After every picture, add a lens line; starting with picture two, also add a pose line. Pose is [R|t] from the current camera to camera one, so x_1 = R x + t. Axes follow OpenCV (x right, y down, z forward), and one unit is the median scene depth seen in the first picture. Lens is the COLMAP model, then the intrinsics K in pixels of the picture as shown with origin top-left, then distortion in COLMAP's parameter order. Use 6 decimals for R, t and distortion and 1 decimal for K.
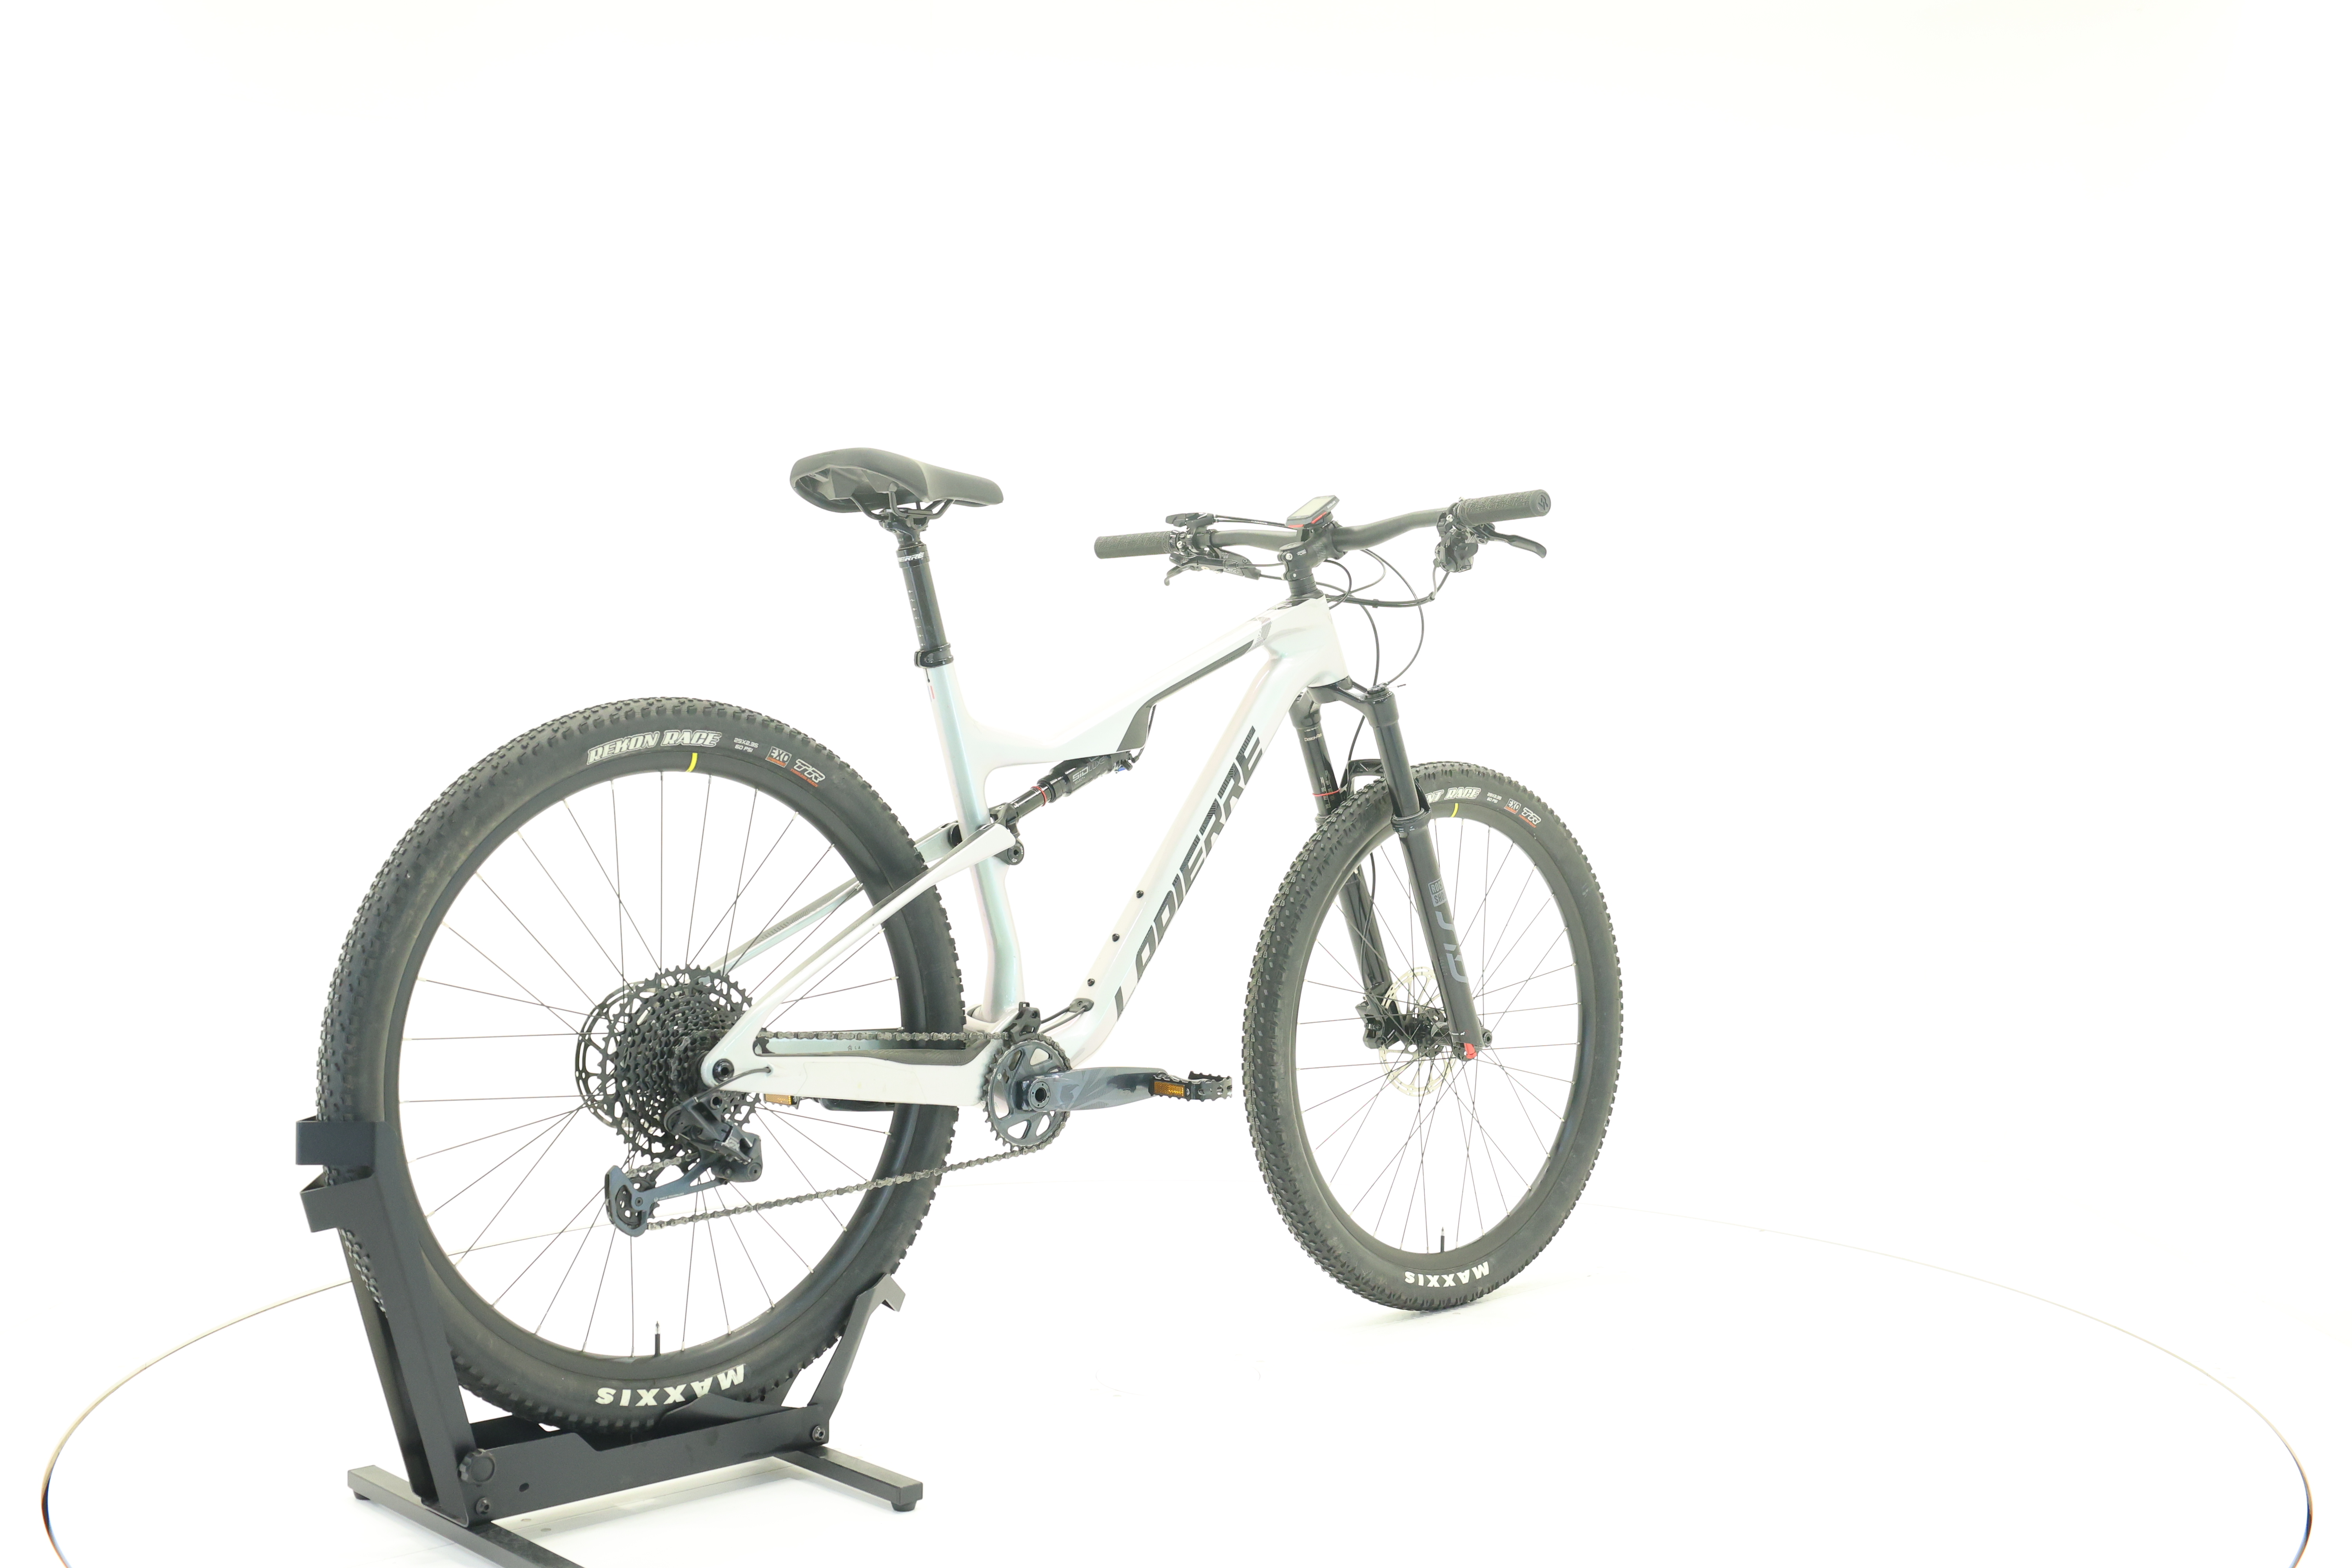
lens RADIAL K [[2439.5, 0, 1174.2], [0, 2439.5, 747.9], [0, 0, 1]] dist [-0.001713, 0.000275]
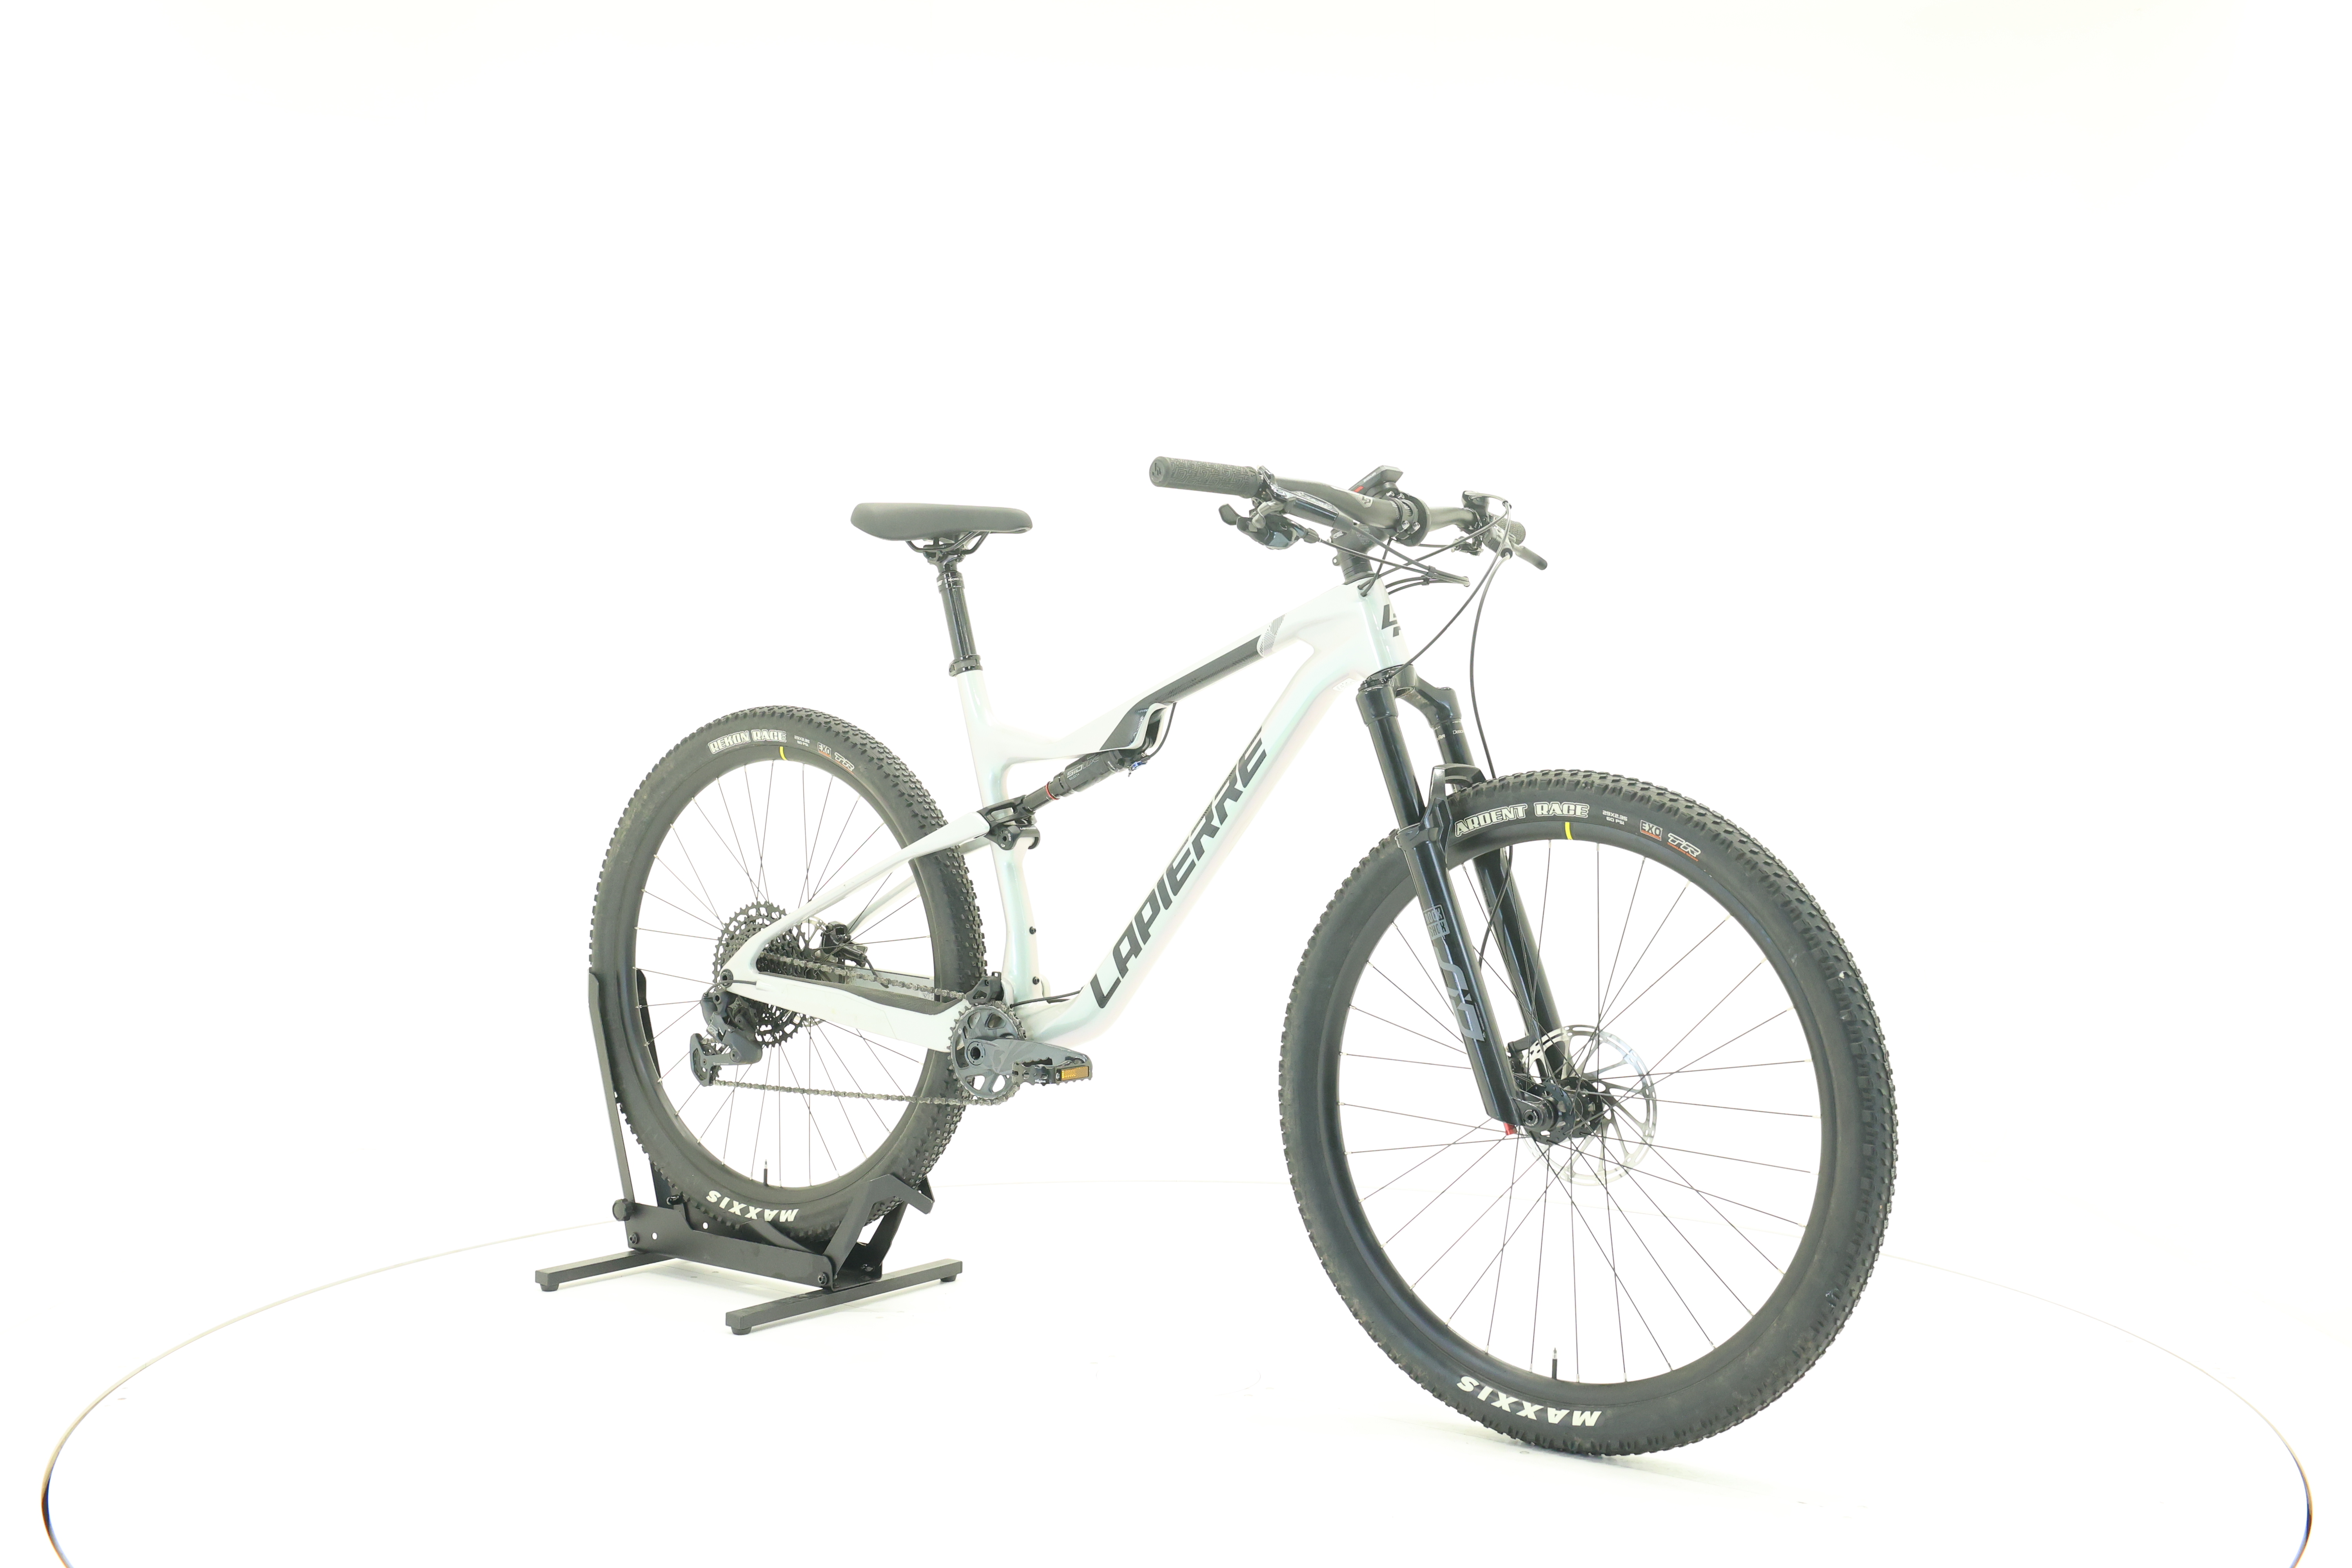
lens RADIAL K [[2439.5, 0, 1174.2], [0, 2439.5, 747.9], [0, 0, 1]] dist [-0.001713, 0.000275]
pose [[0.171074, 0.004863, -0.985246, 1.146028], [-0.009870, 0.999946, 0.003222, -0.003663], [0.985209, 0.009173, 0.171113, 0.959946]]
